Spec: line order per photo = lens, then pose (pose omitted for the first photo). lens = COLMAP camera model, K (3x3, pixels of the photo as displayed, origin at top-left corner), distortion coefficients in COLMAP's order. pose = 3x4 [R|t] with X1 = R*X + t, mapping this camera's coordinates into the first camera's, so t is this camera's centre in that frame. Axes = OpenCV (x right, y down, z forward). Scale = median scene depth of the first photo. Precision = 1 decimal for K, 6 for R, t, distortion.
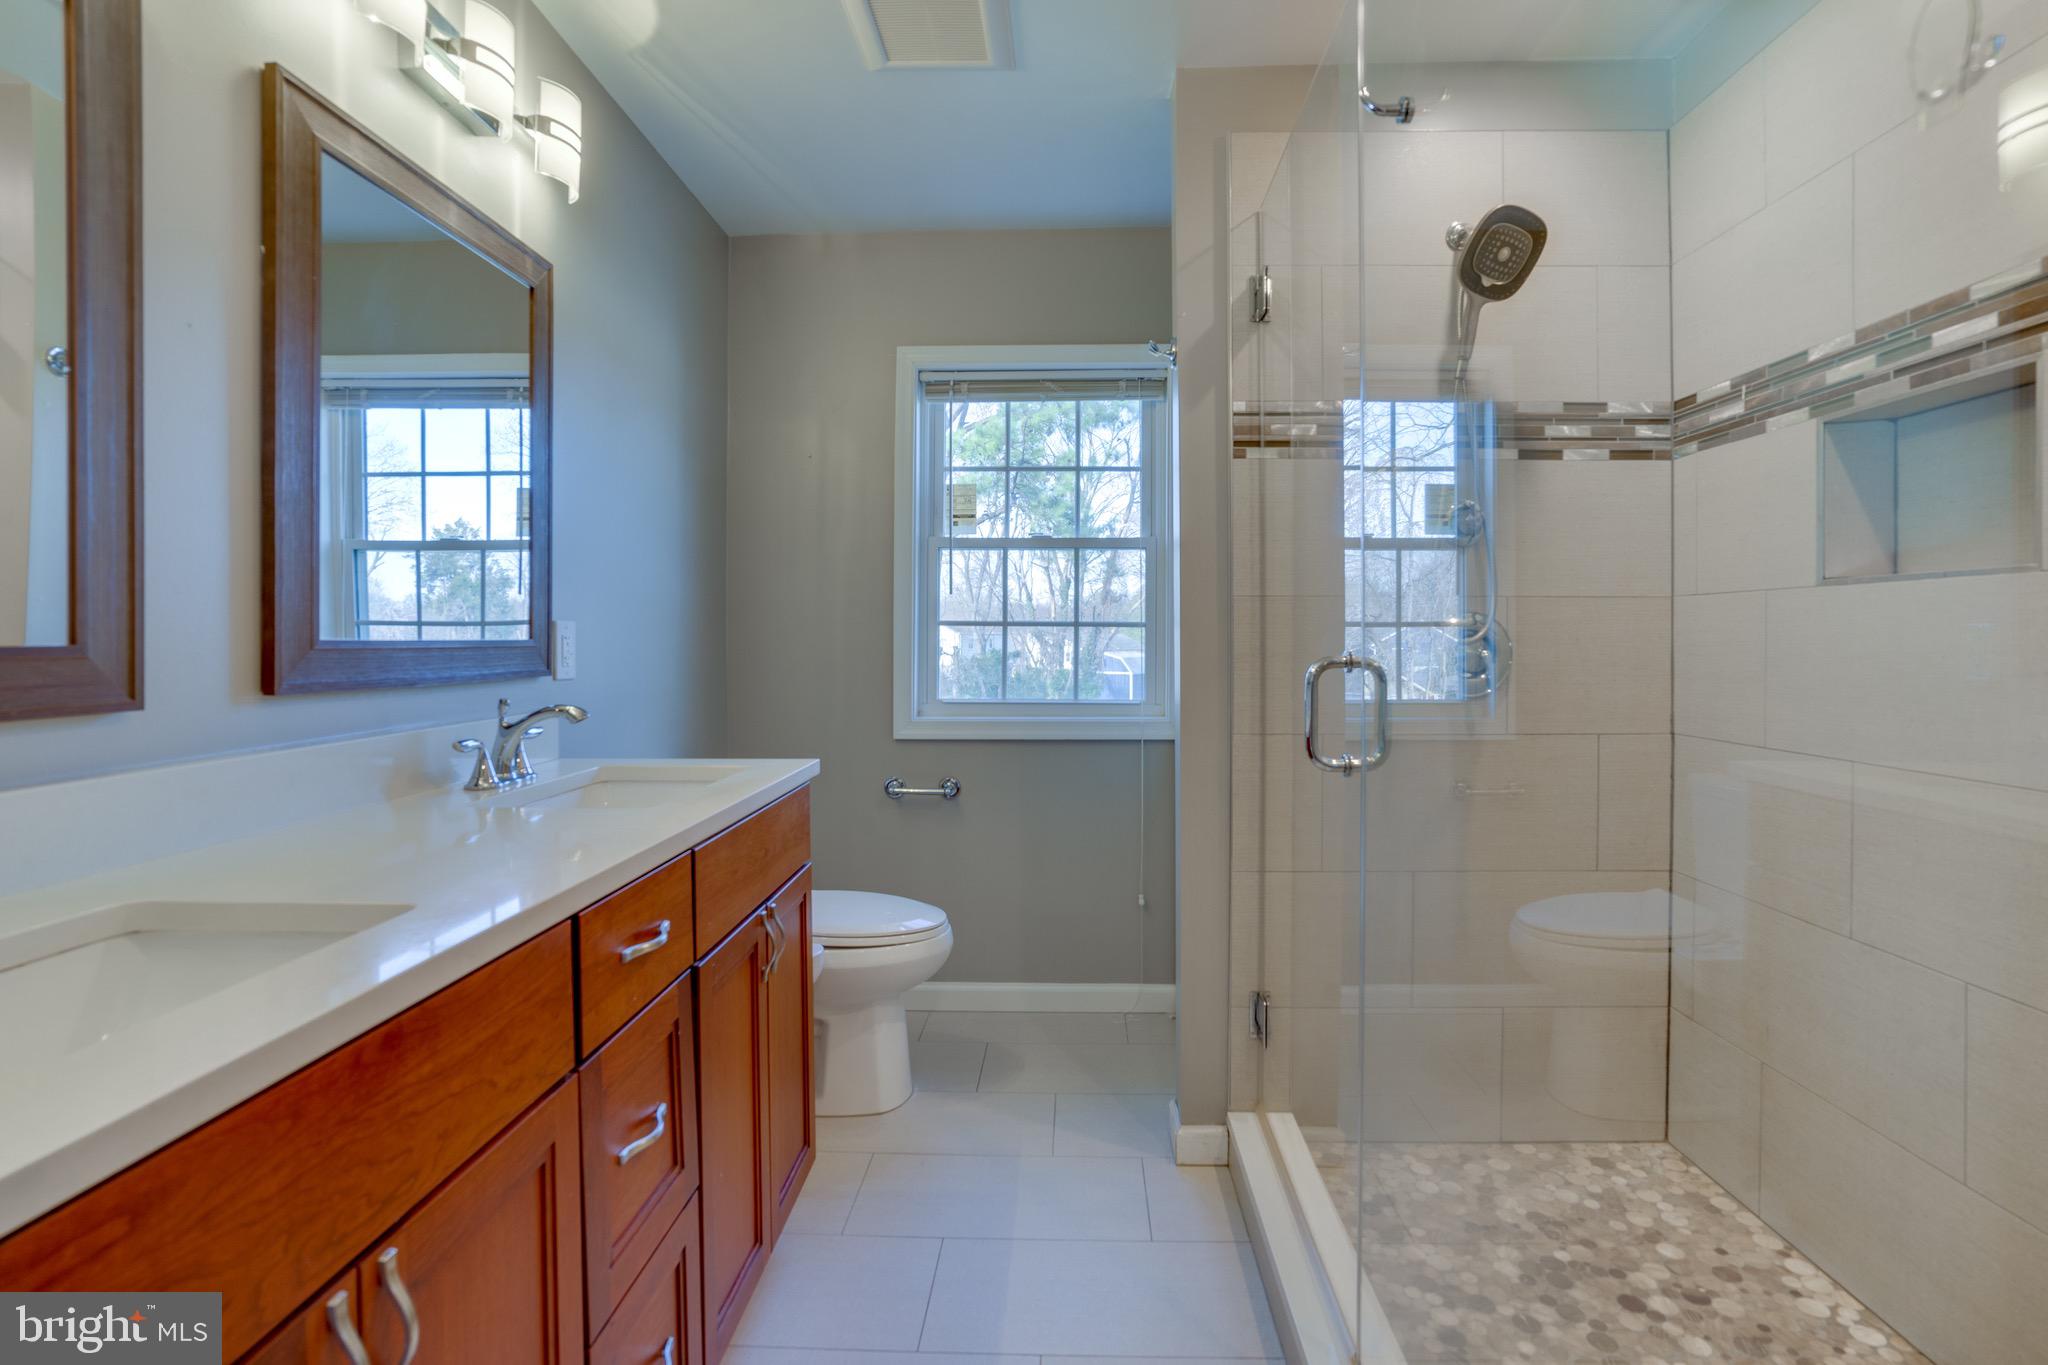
lens RADIAL K [[955.1, 0, 1035.8], [0, 955.1, 684.6], [0, 0, 1]] dist [-0.051185, 0.021983]
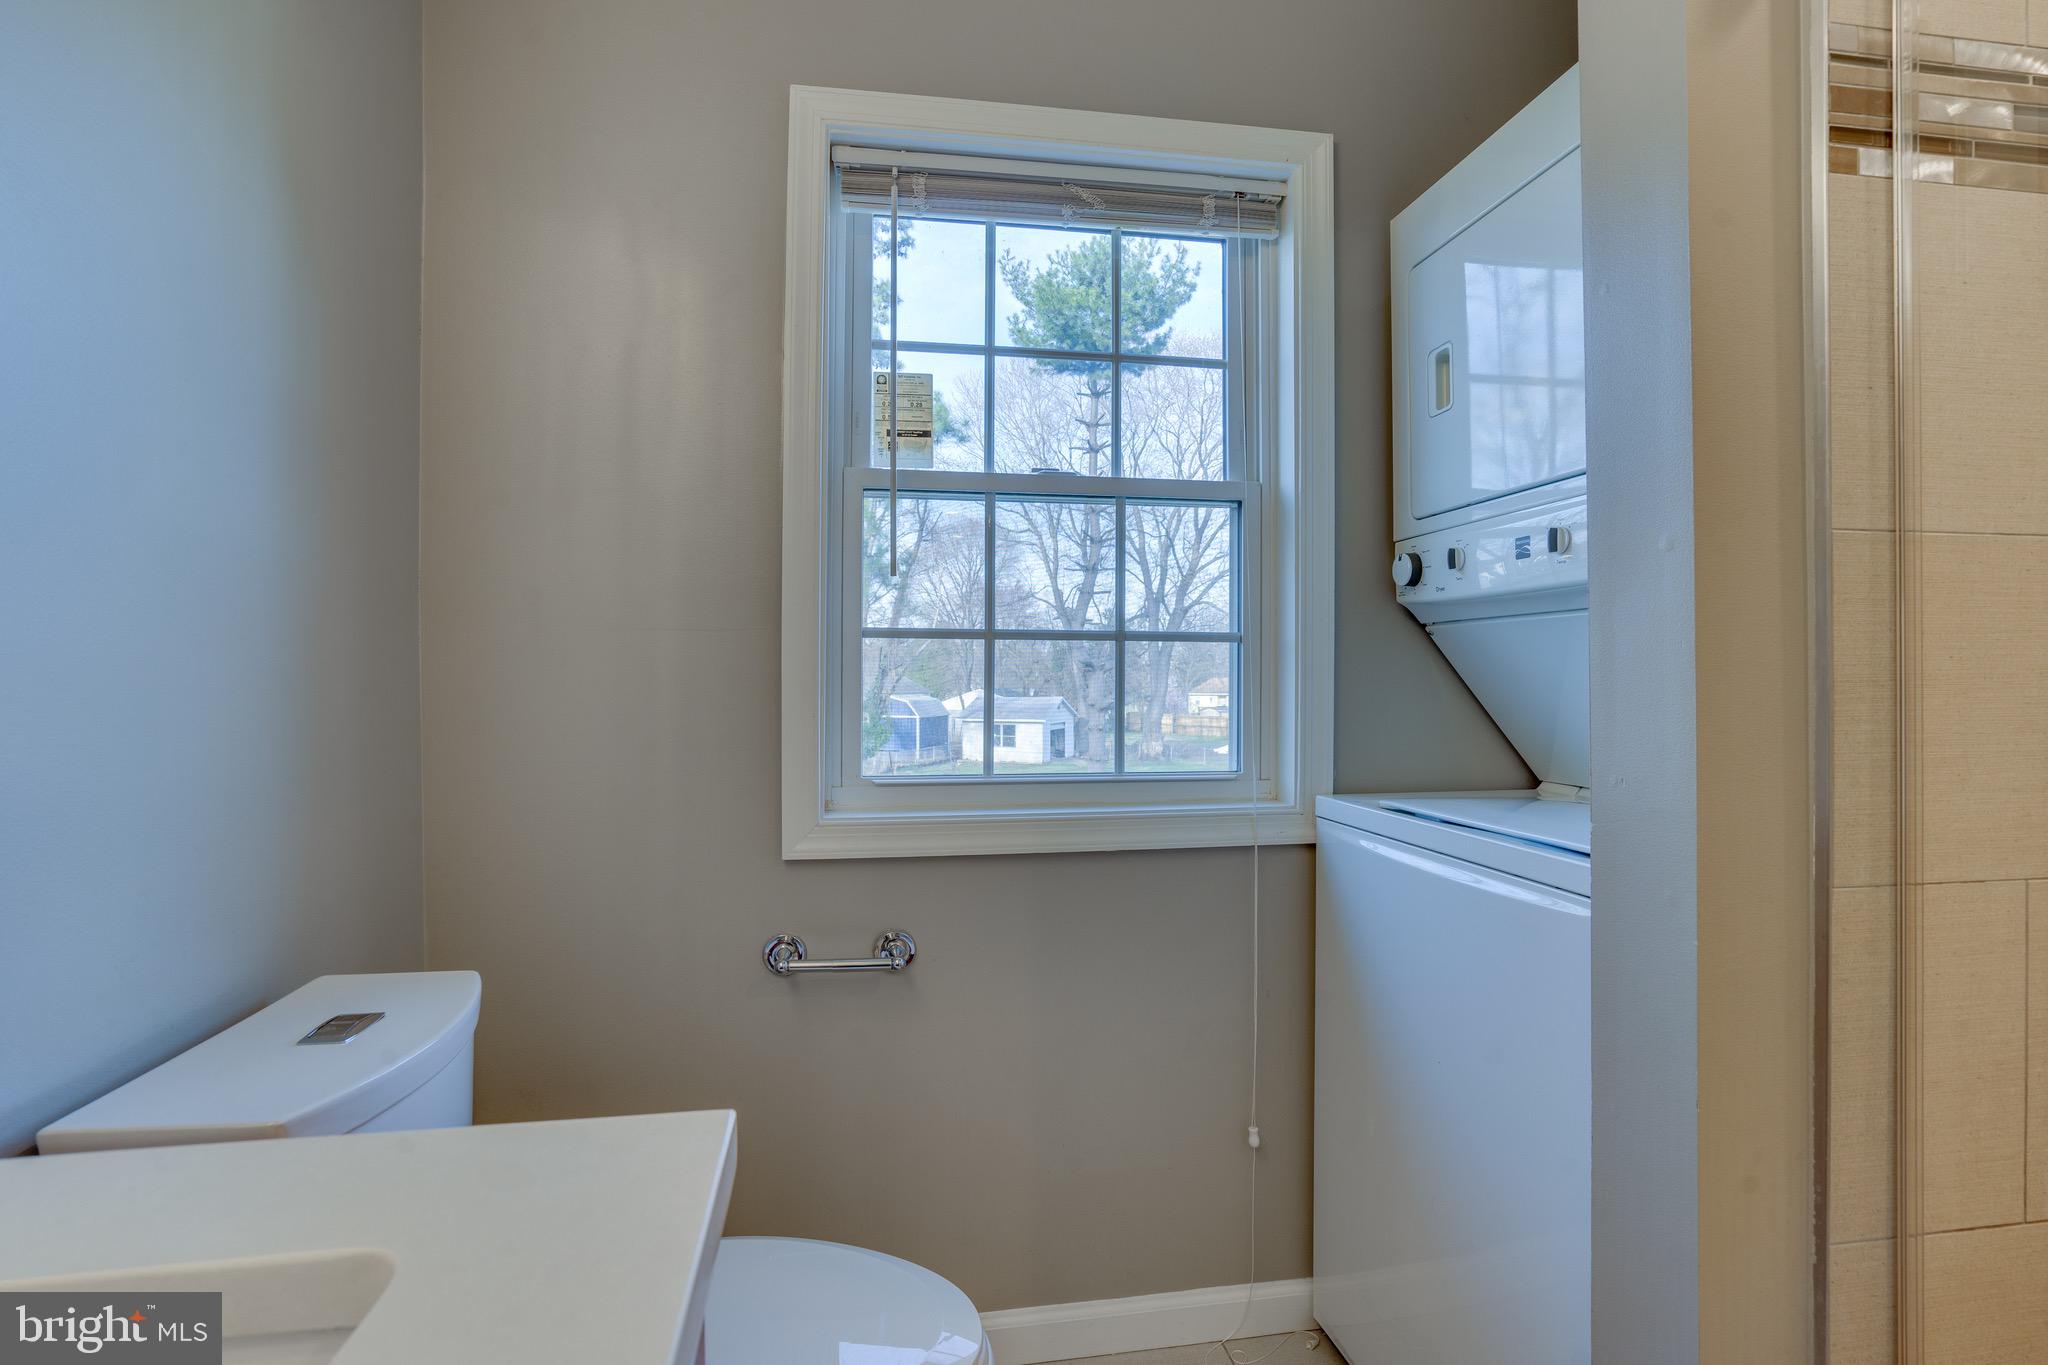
lens RADIAL K [[968.6, 0, 1024.7], [0, 968.6, 708.4], [0, 0, 1]] dist [-0.027853, 0.000505]
pose [[0.978351, -0.012410, 0.206578, -0.130064], [0.016568, 0.999693, -0.018408, -0.012997], [-0.206286, 0.021432, 0.978257, 0.473391]]
